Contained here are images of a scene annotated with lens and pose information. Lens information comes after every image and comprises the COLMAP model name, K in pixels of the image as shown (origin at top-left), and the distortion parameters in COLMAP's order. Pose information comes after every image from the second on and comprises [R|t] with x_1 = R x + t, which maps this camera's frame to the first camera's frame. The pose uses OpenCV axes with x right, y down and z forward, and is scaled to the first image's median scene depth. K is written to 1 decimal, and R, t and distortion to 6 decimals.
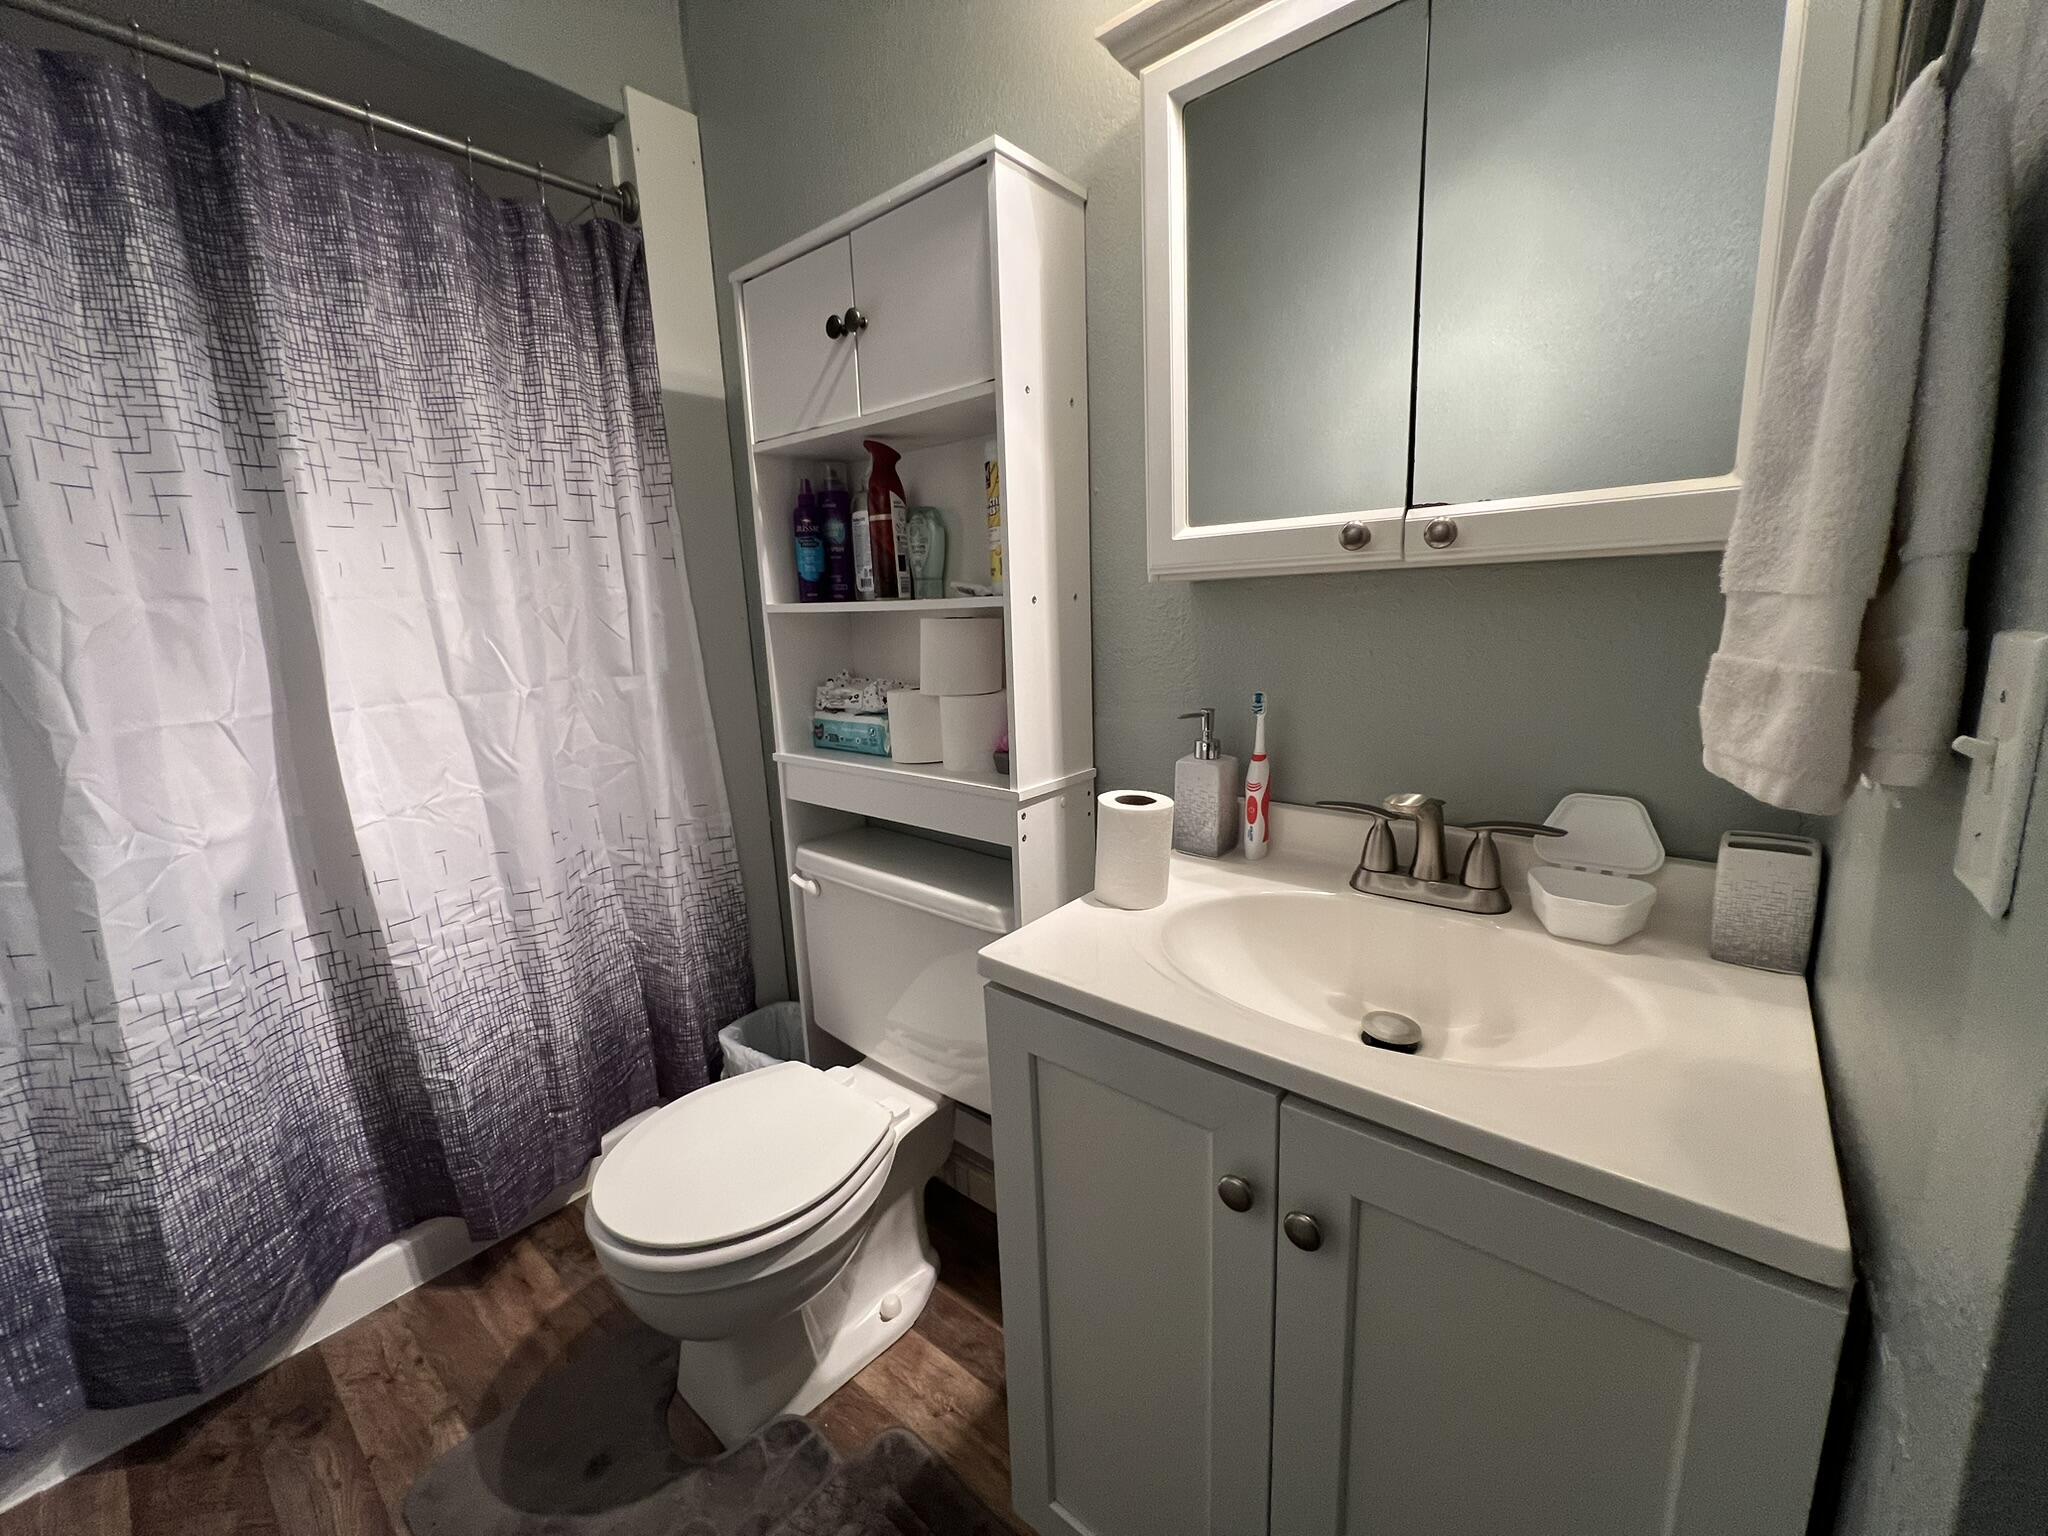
lens RADIAL K [[816.0, 0, 1015.3], [0, 816.0, 765.7], [0, 0, 1]] dist [-0.001931, -0.000171]
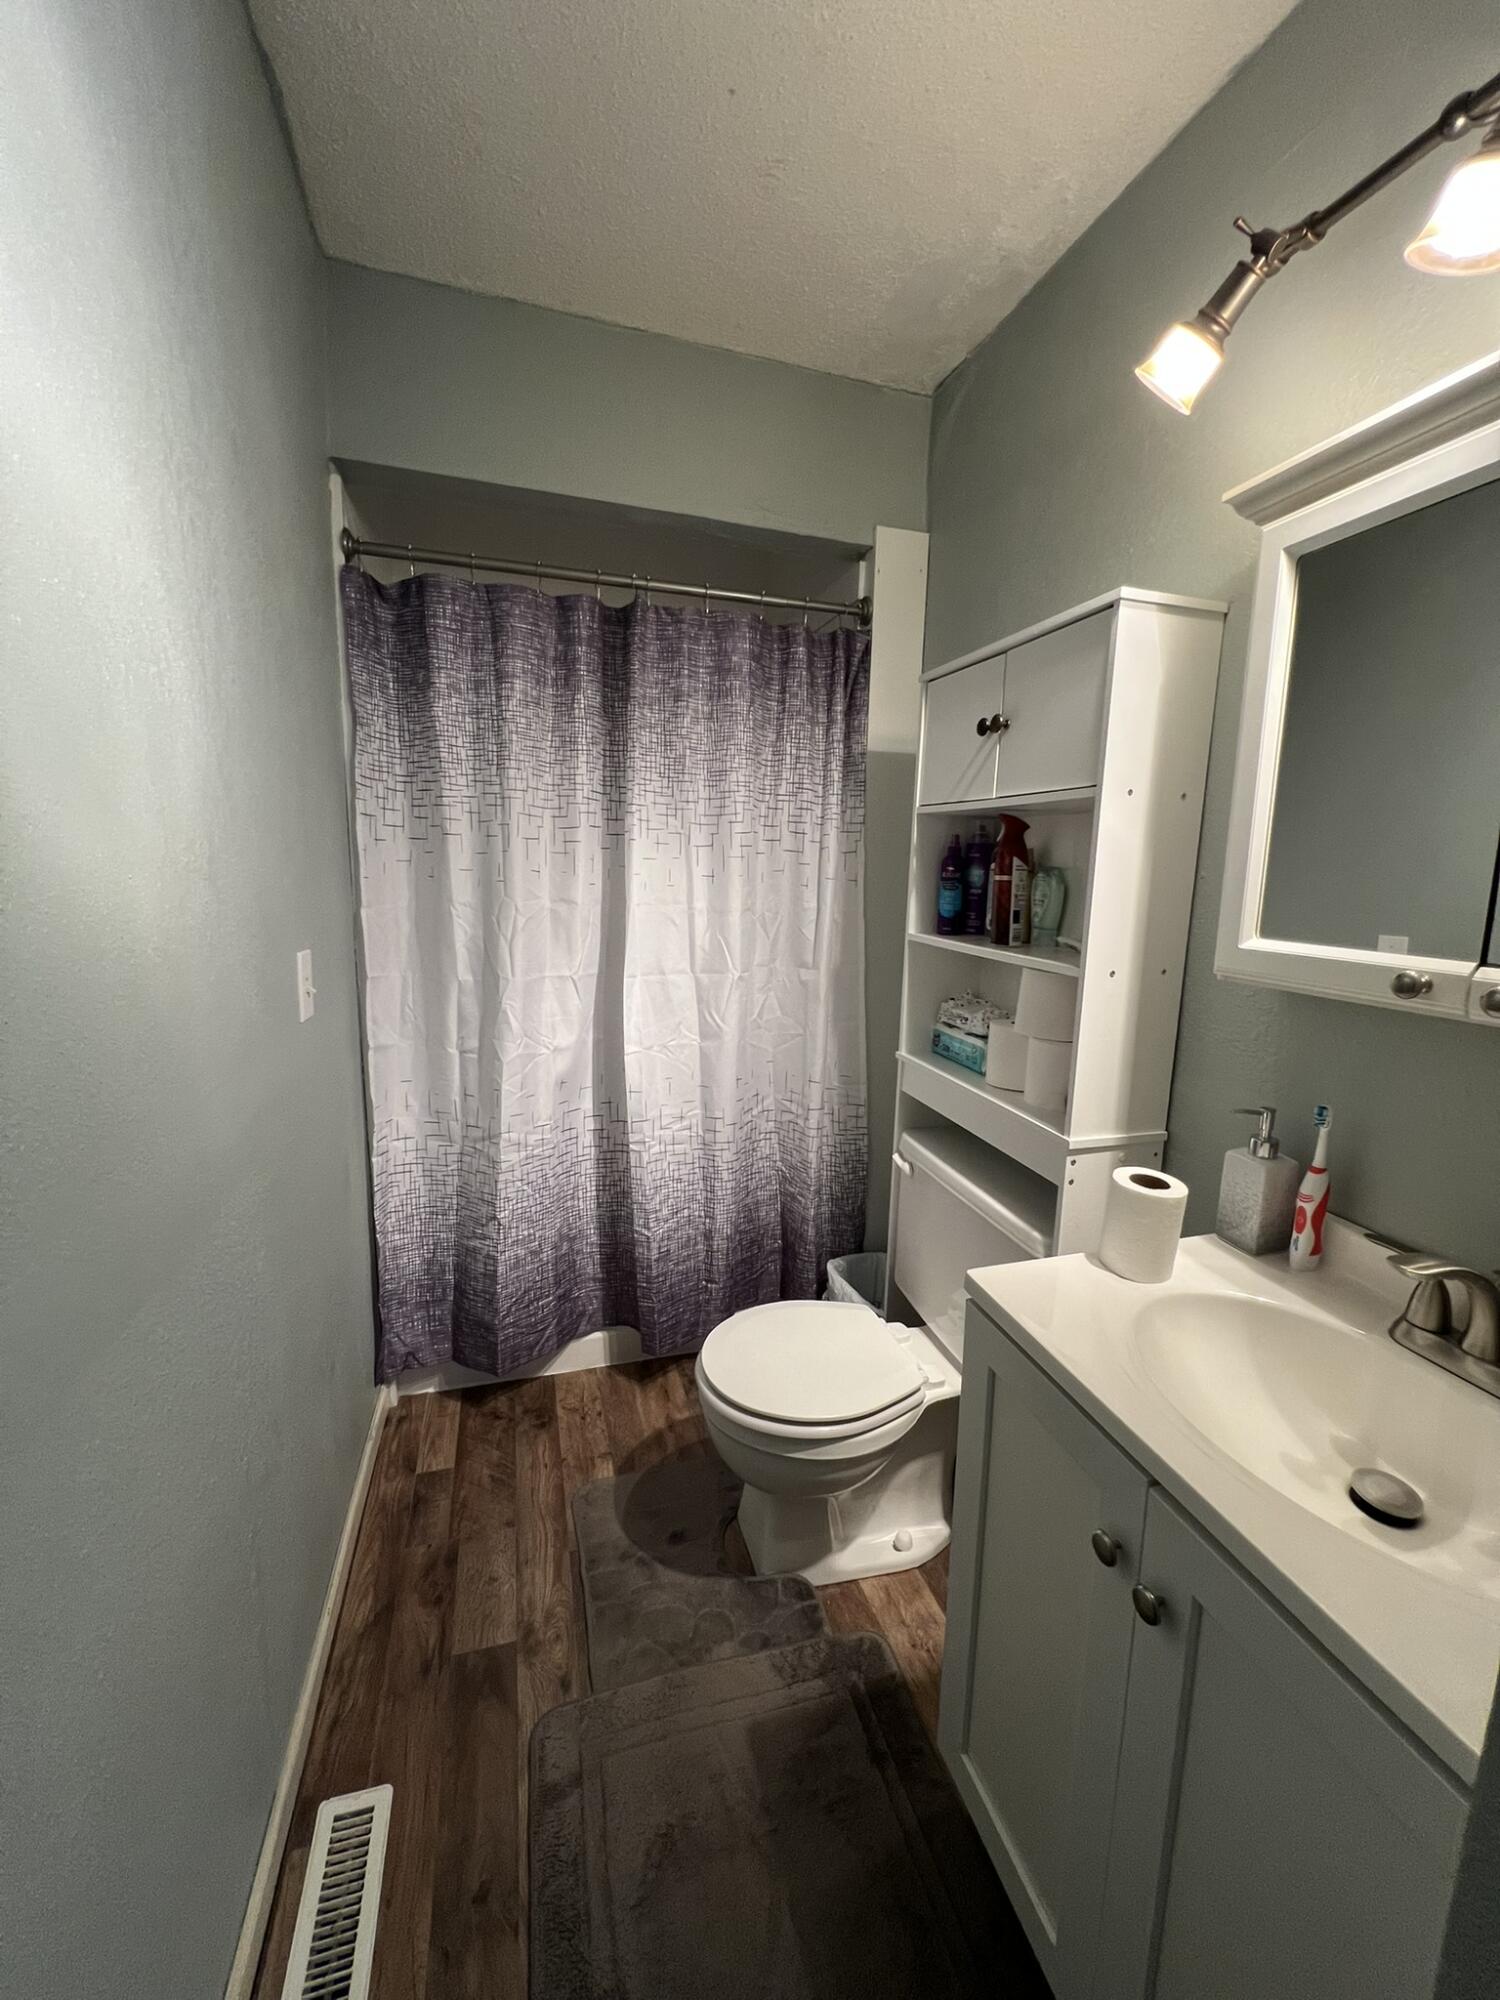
lens RADIAL K [[796.8, 0, 757.7], [0, 796.8, 991.7], [0, 0, 1]] dist [-0.001931, -0.000171]
pose [[0.836775, 0.145443, -0.527876, 0.161217], [-0.163701, 0.986433, 0.012292, -0.094459], [0.522503, 0.076128, 0.849232, -0.140231]]
